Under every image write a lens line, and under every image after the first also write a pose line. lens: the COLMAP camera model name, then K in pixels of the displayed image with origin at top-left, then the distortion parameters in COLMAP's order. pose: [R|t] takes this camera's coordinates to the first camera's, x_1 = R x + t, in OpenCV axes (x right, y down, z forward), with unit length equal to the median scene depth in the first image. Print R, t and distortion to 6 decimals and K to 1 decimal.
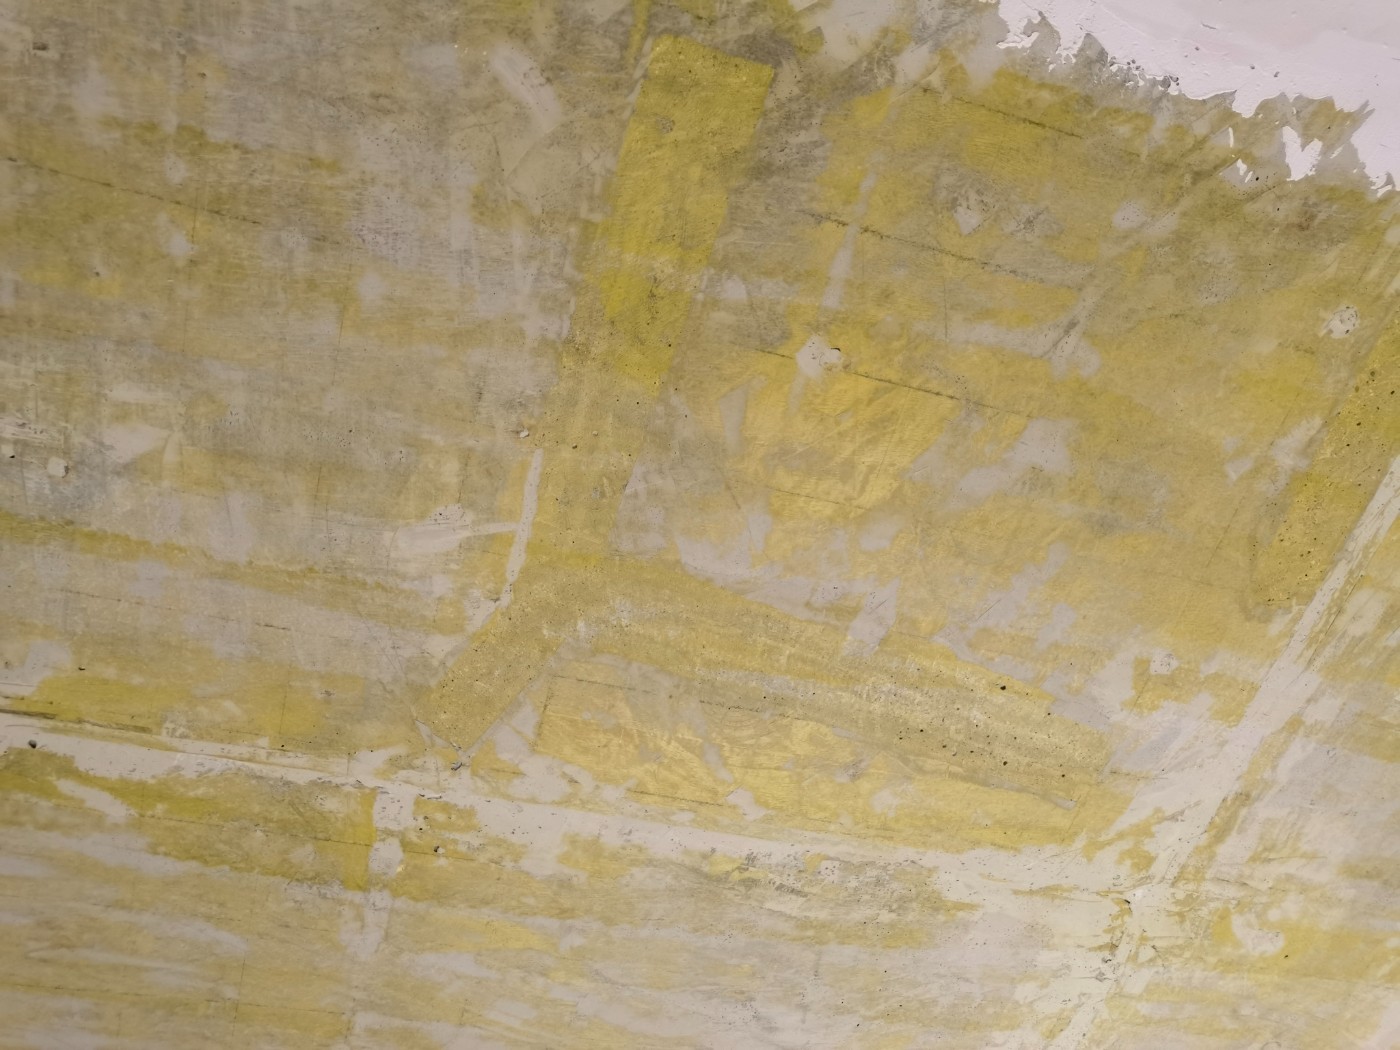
lens RADIAL K [[1098.1, 0, 699.4], [0, 1098.1, 526.0], [0, 0, 1]] dist [0.042078, -0.015214]
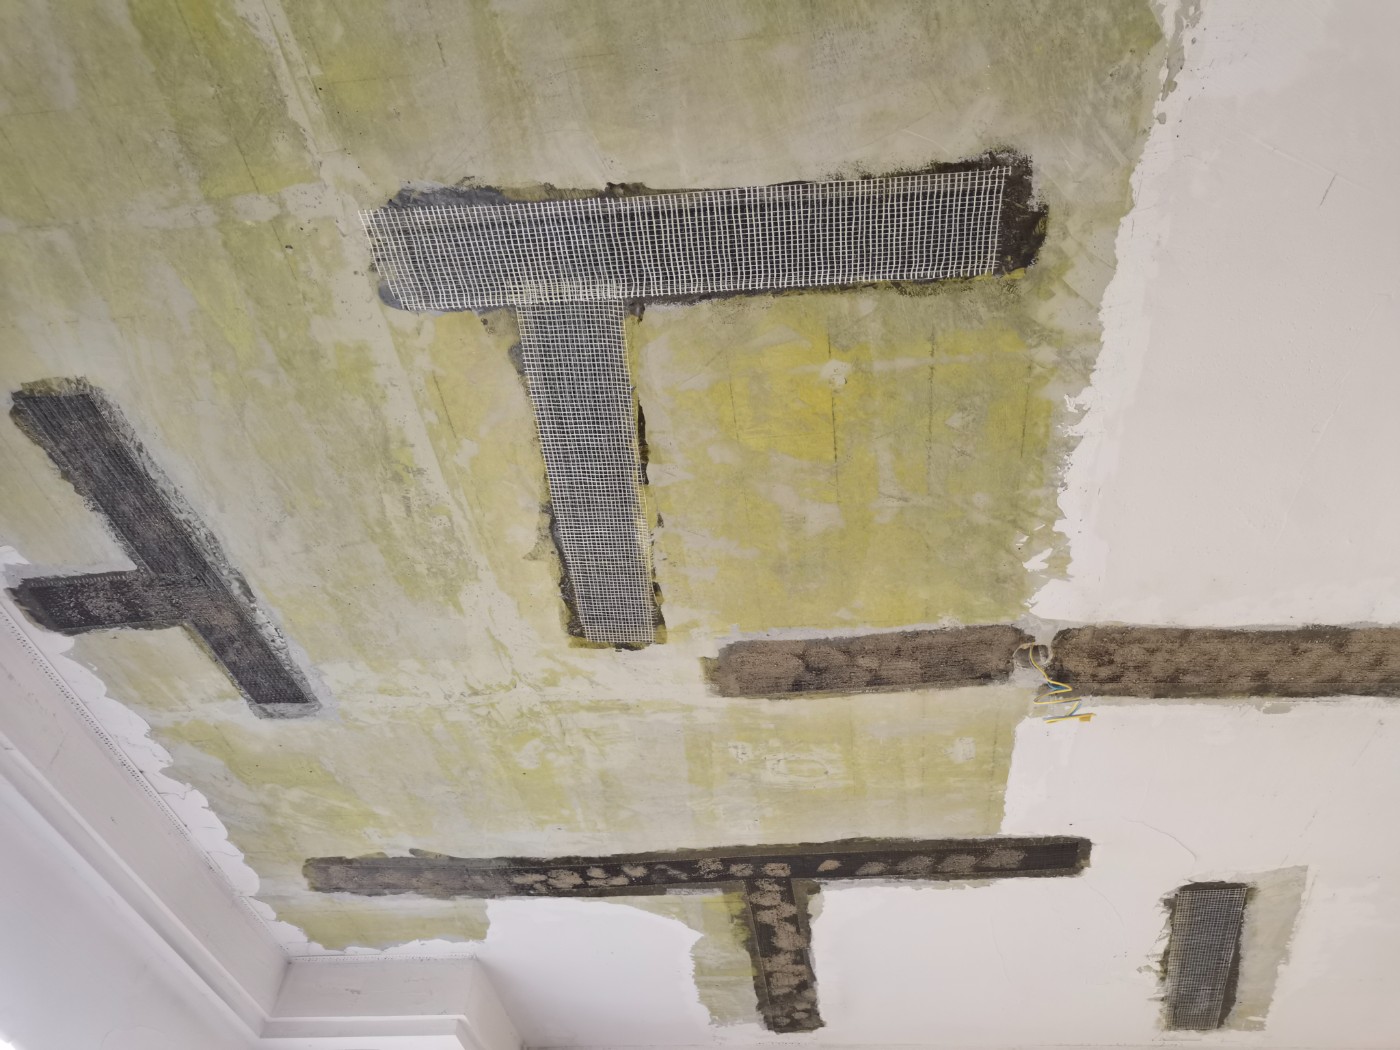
lens RADIAL K [[1098.1, 0, 700.5], [0, 1098.1, 526.6], [0, 0, 1]] dist [0.042078, -0.015214]
pose [[0.381819, 0.752383, 0.536781, -0.493112], [-0.866253, 0.493797, -0.075958, 0.173087], [-0.322211, -0.435986, 0.840295, -0.167773]]
